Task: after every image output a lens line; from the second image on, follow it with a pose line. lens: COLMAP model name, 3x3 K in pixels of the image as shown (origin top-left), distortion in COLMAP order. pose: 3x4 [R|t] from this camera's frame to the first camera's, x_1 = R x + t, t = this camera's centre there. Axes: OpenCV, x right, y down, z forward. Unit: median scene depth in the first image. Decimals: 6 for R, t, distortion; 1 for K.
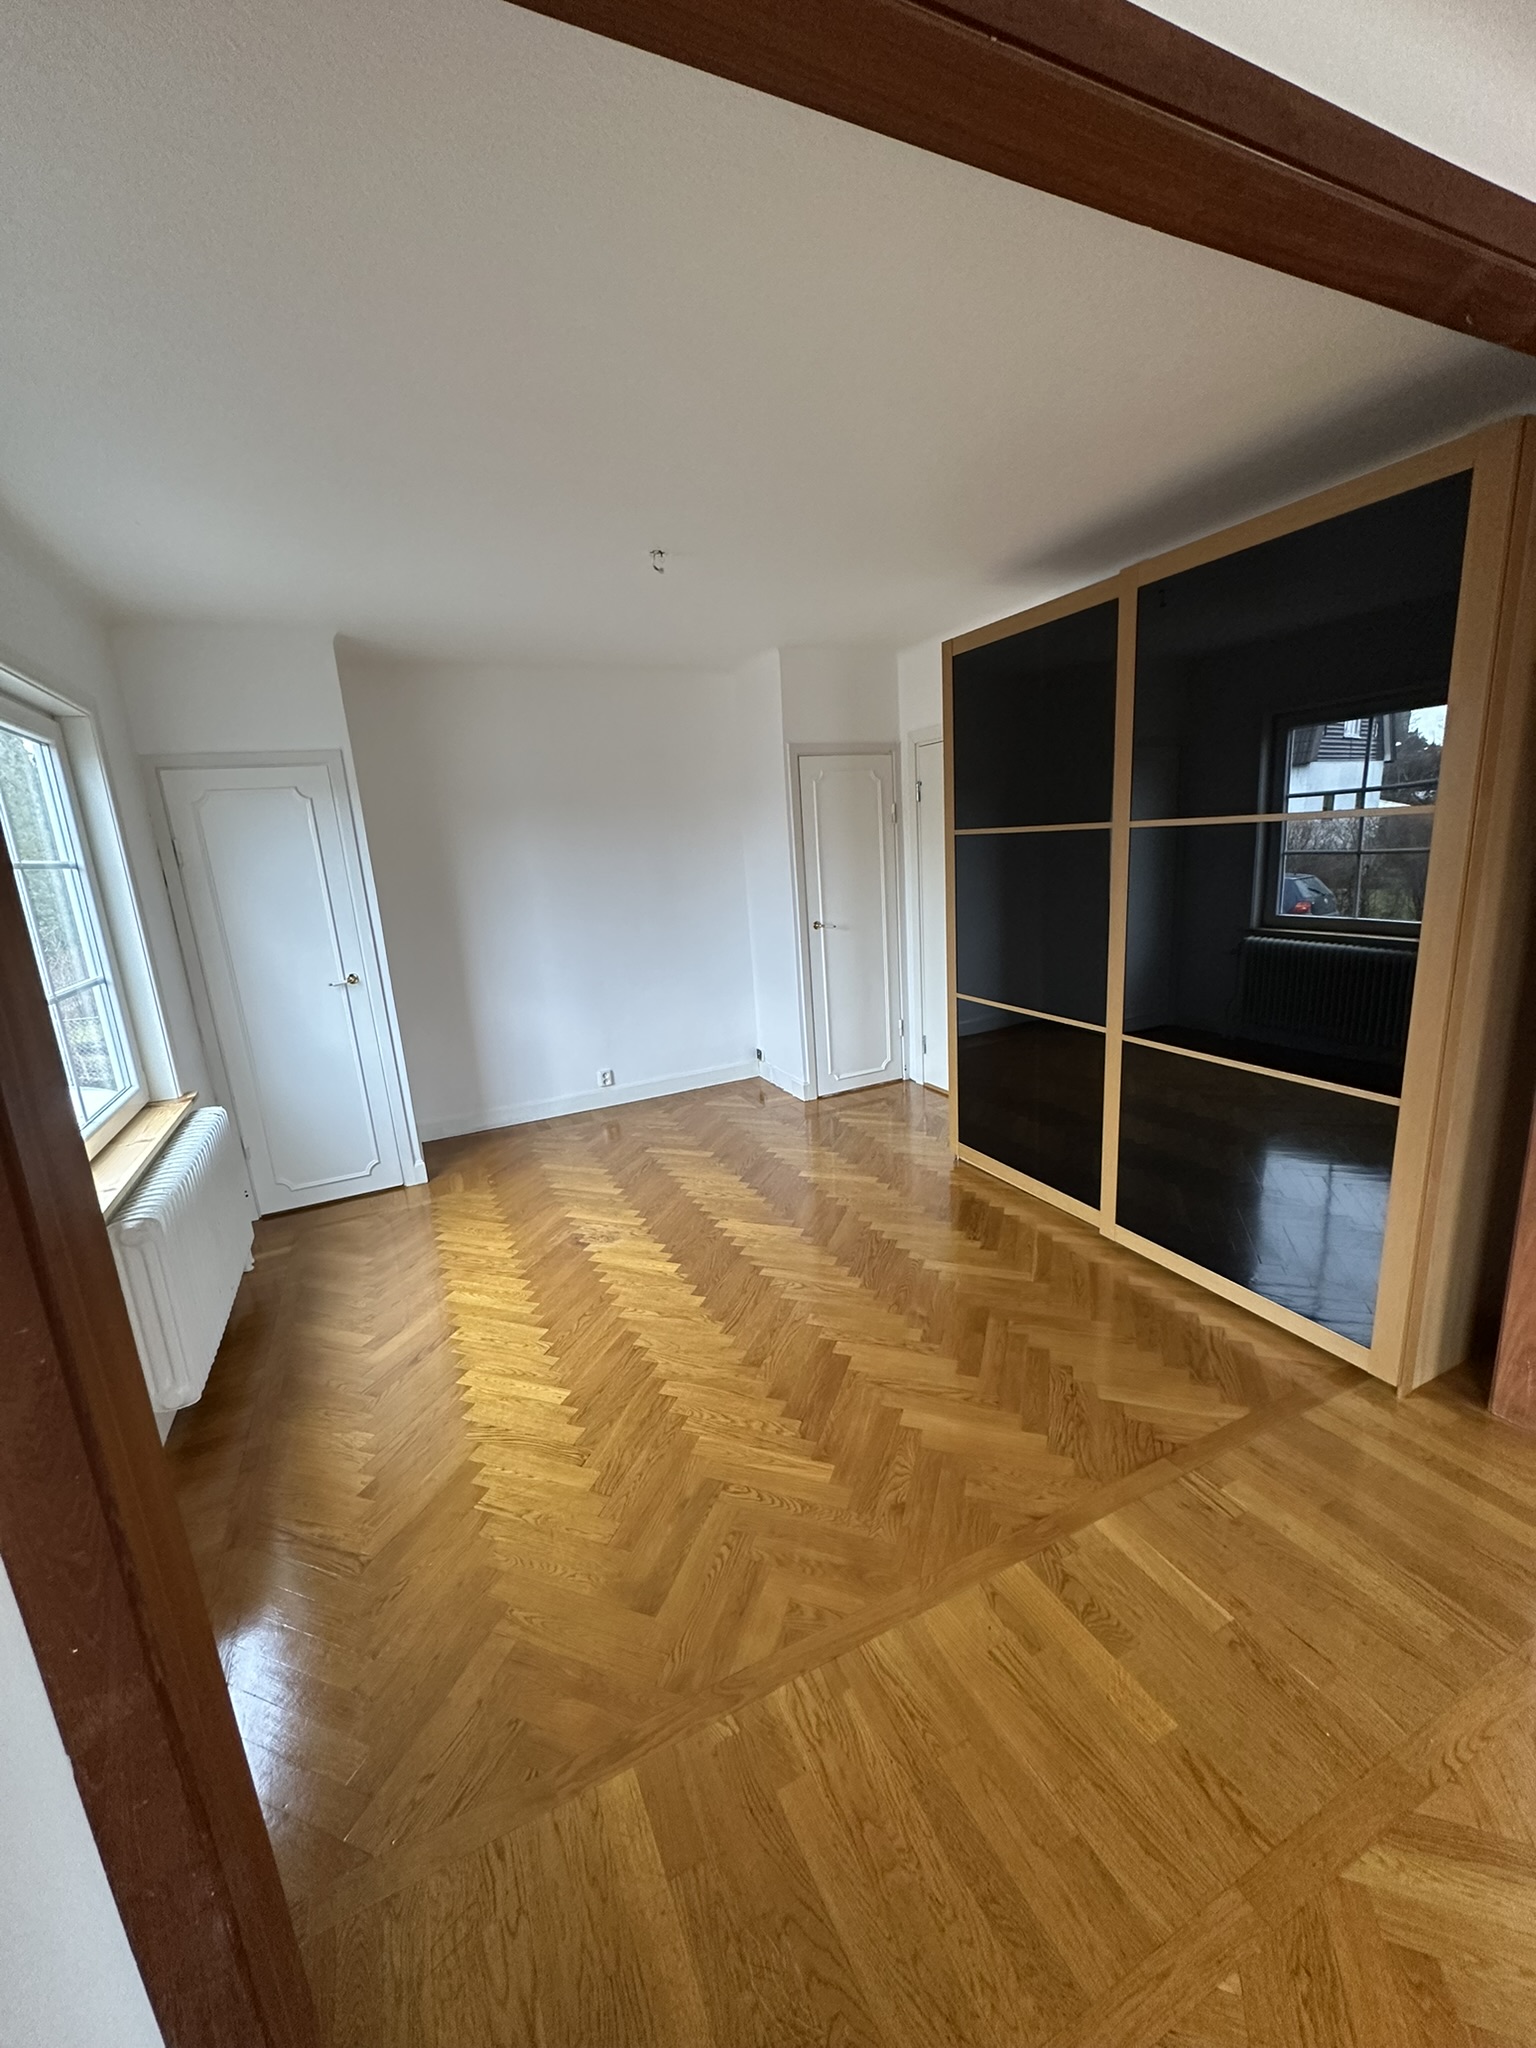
lens RADIAL K [[812.7, 0, 766.3], [0, 812.7, 1025.6], [0, 0, 1]] dist [0.000772, -0.000320]
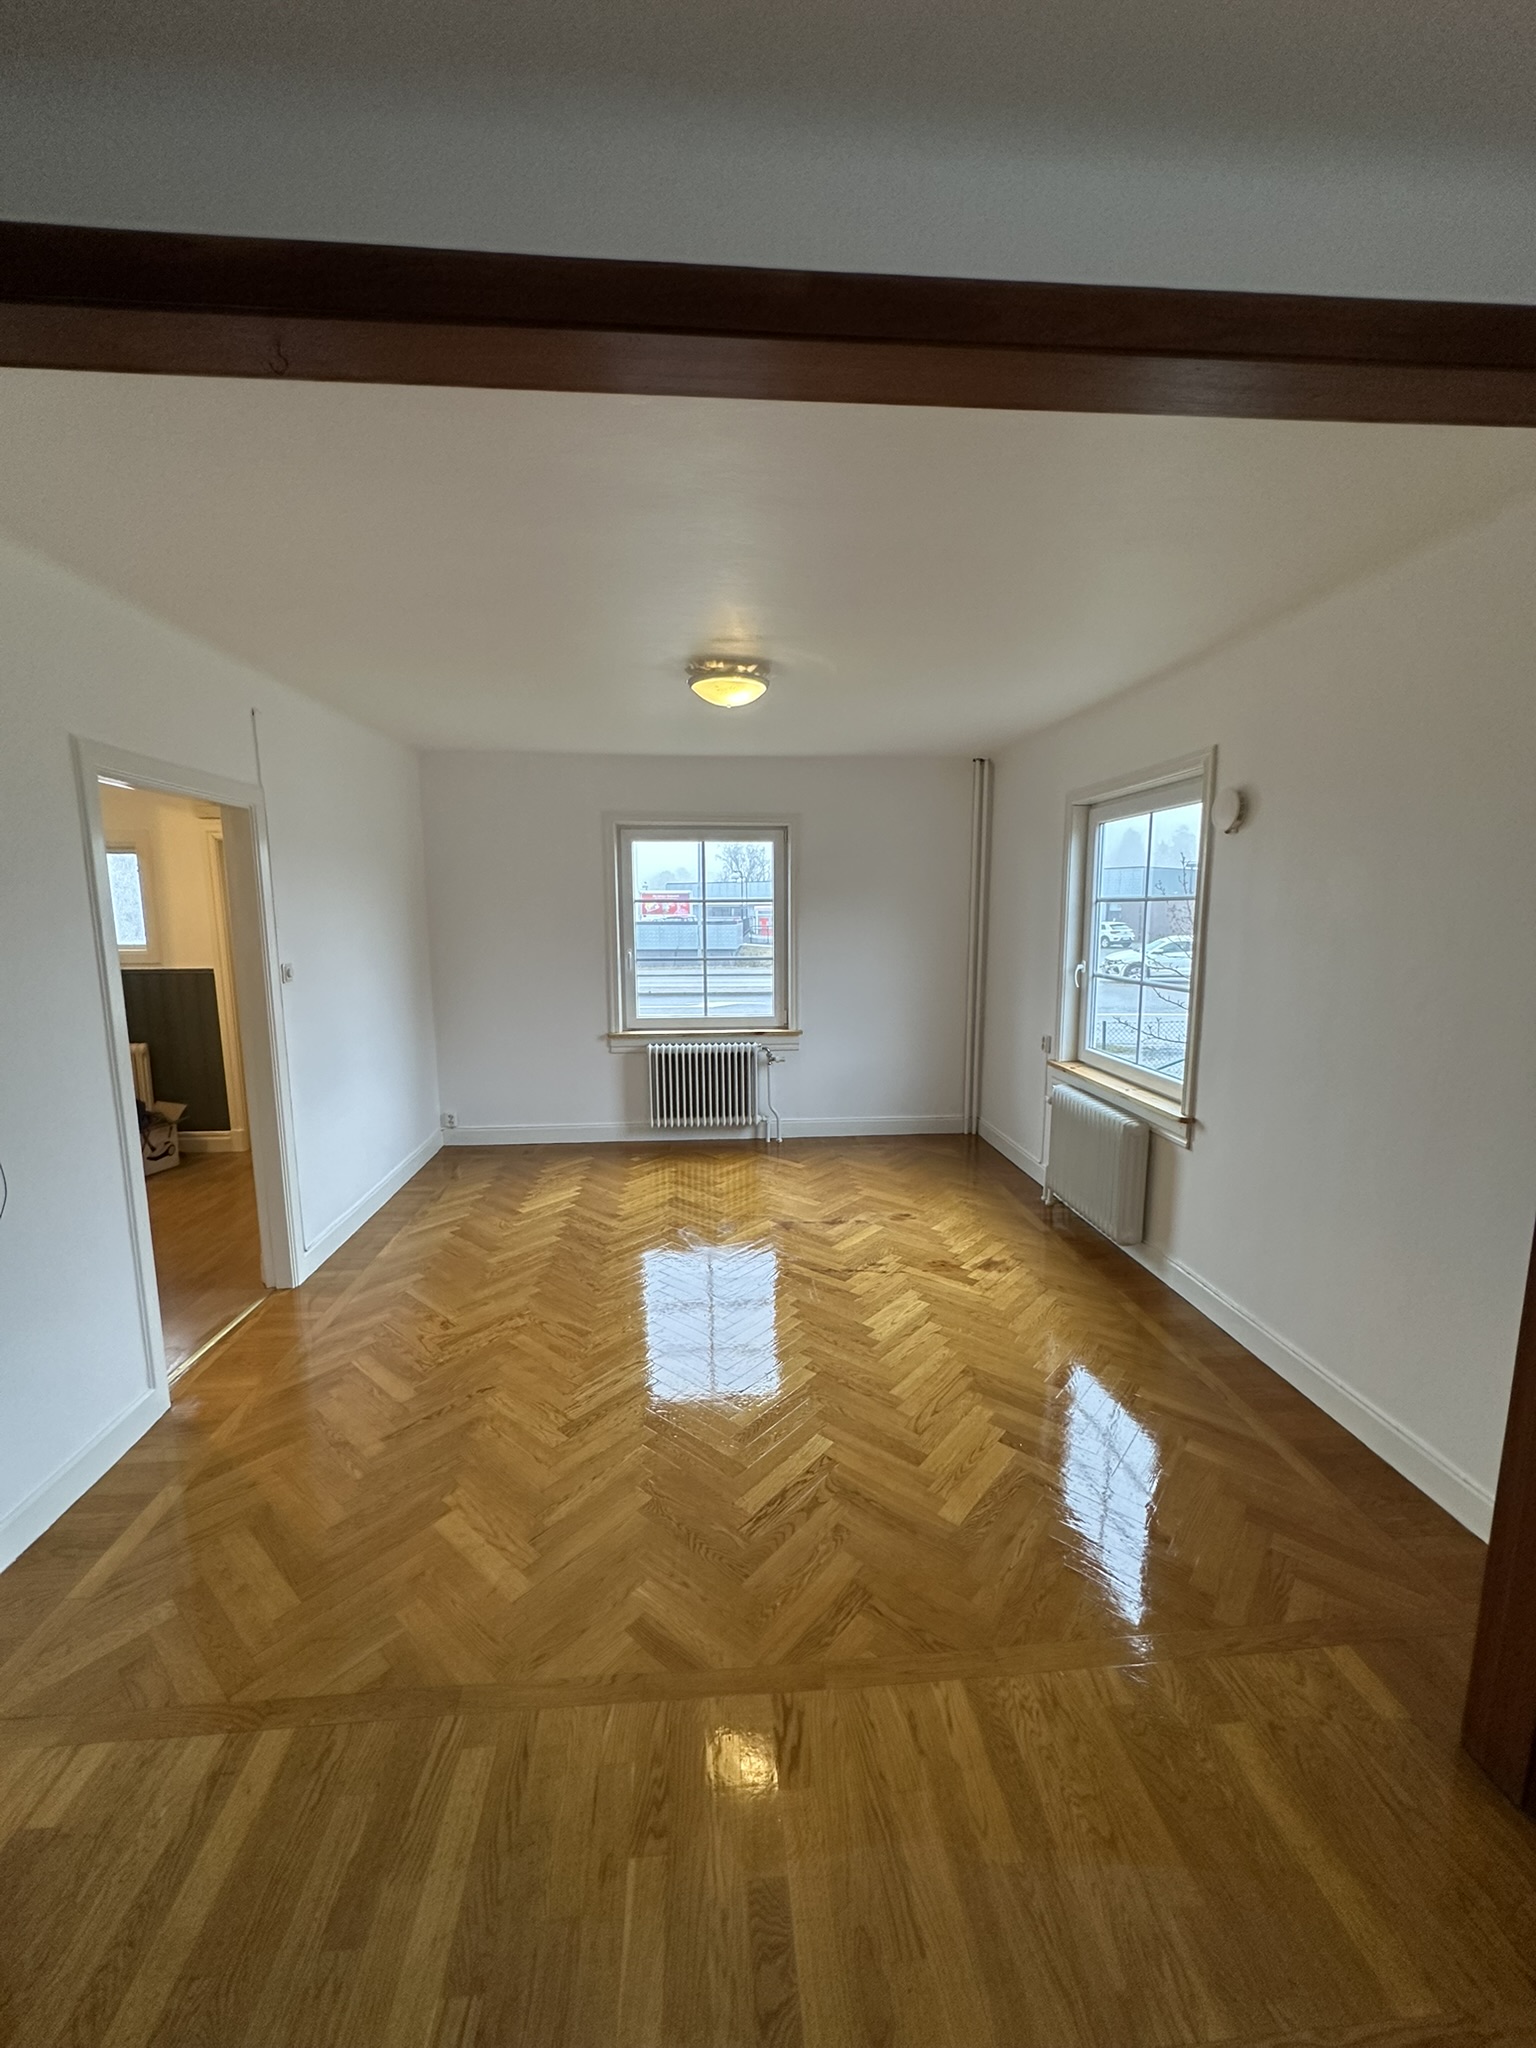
lens RADIAL K [[812.7, 0, 761.3], [0, 812.7, 1019.9], [0, 0, 1]] dist [0.000772, -0.000320]
pose [[-0.929106, 0.029021, 0.368674, 0.106732], [0.153341, 0.937410, 0.312647, -0.393332], [-0.336526, 0.347015, -0.875403, 1.528824]]
